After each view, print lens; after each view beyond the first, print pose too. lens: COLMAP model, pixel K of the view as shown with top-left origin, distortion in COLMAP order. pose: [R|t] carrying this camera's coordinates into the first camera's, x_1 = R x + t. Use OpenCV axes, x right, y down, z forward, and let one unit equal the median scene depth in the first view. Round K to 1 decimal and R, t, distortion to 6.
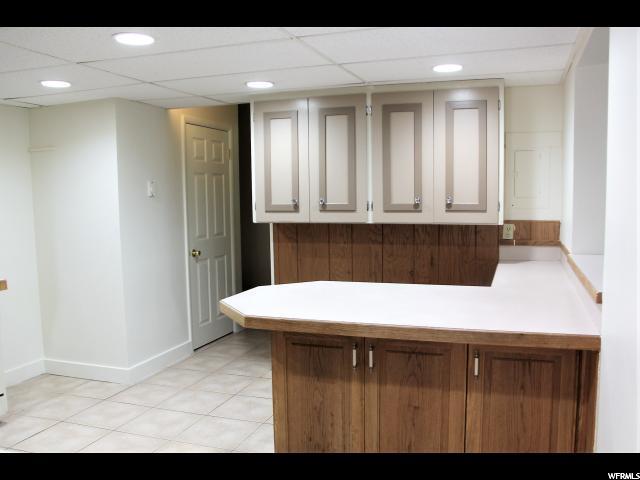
lens RADIAL K [[578.6, 0, 331.7], [0, 578.6, 240.5], [0, 0, 1]] dist [-0.190916, 0.163175]
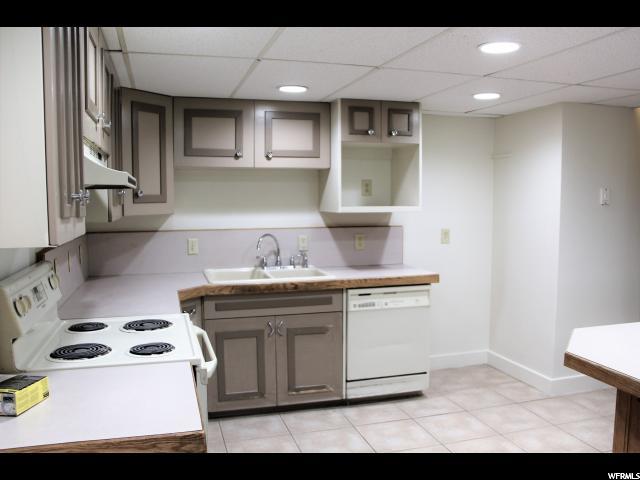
lens RADIAL K [[560.1, 0, 320.0], [0, 560.1, 240.0], [0, 0, 1]] dist [-0.185370, 0.140573]
pose [[0.558726, 0.082062, -0.825282, 0.168105], [-0.077771, 0.995892, 0.046375, -0.025797], [0.825698, 0.038273, 0.562813, 0.129555]]
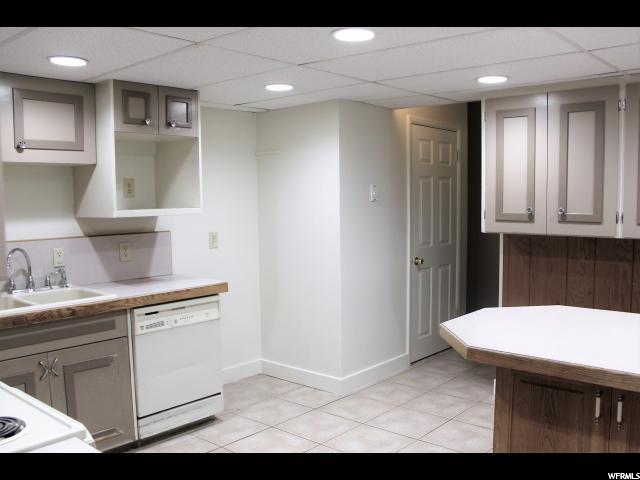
lens RADIAL K [[588.4, 0, 320.0], [0, 588.4, 240.0], [0, 0, 1]] dist [-0.171447, 0.146474]
pose [[0.918899, 0.036360, -0.392814, -0.010128], [-0.037711, 0.999280, 0.004281, -0.013866], [0.392686, 0.010880, 0.919608, 0.059661]]
